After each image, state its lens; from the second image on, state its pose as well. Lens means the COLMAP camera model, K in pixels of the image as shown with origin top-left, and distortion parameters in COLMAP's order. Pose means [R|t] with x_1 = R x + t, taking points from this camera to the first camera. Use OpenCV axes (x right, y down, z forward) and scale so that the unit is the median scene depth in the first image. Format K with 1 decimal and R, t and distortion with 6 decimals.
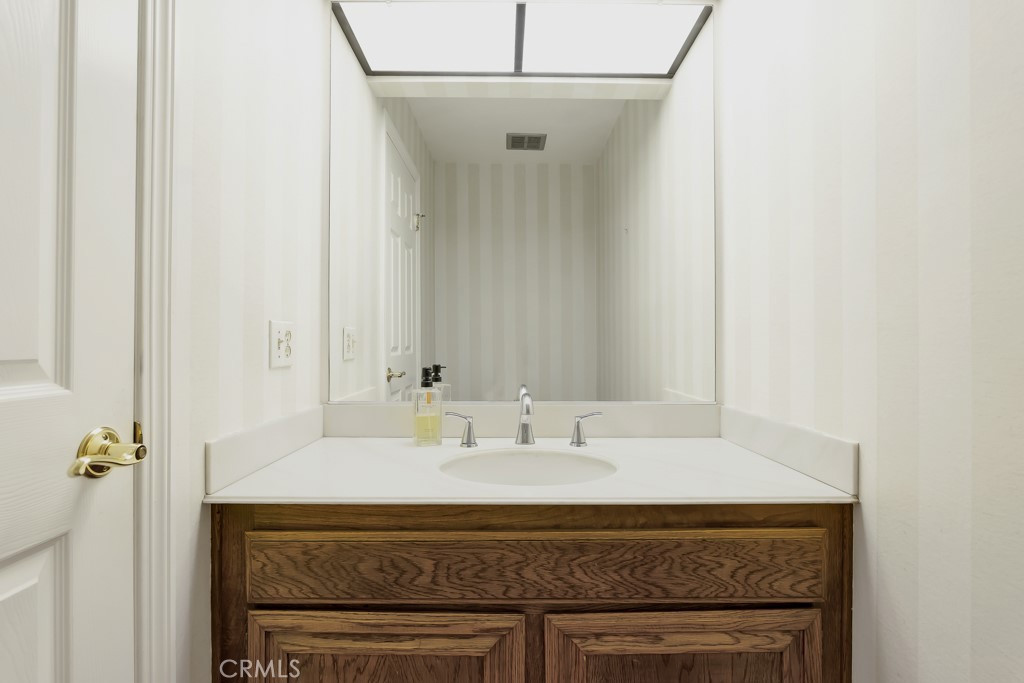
lens RADIAL K [[410.0, 0, 511.3], [0, 410.0, 343.3], [0, 0, 1]] dist [0.000366, 0.000005]
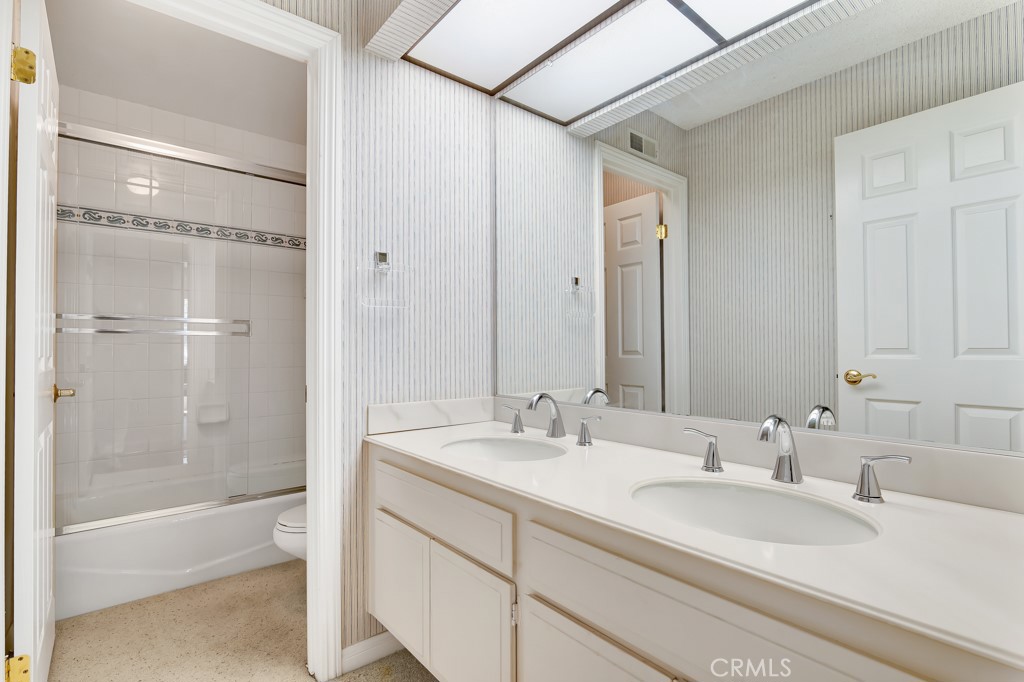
lens RADIAL K [[485.0, 0, 511.9], [0, 485.0, 342.8], [0, 0, 1]] dist [-0.005175, -0.000428]
pose [[0.634502, -0.016450, -0.772746, 0.432945], [0.000360, 0.999780, -0.020988, 0.000263], [0.772921, 0.013038, 0.634368, 0.003160]]
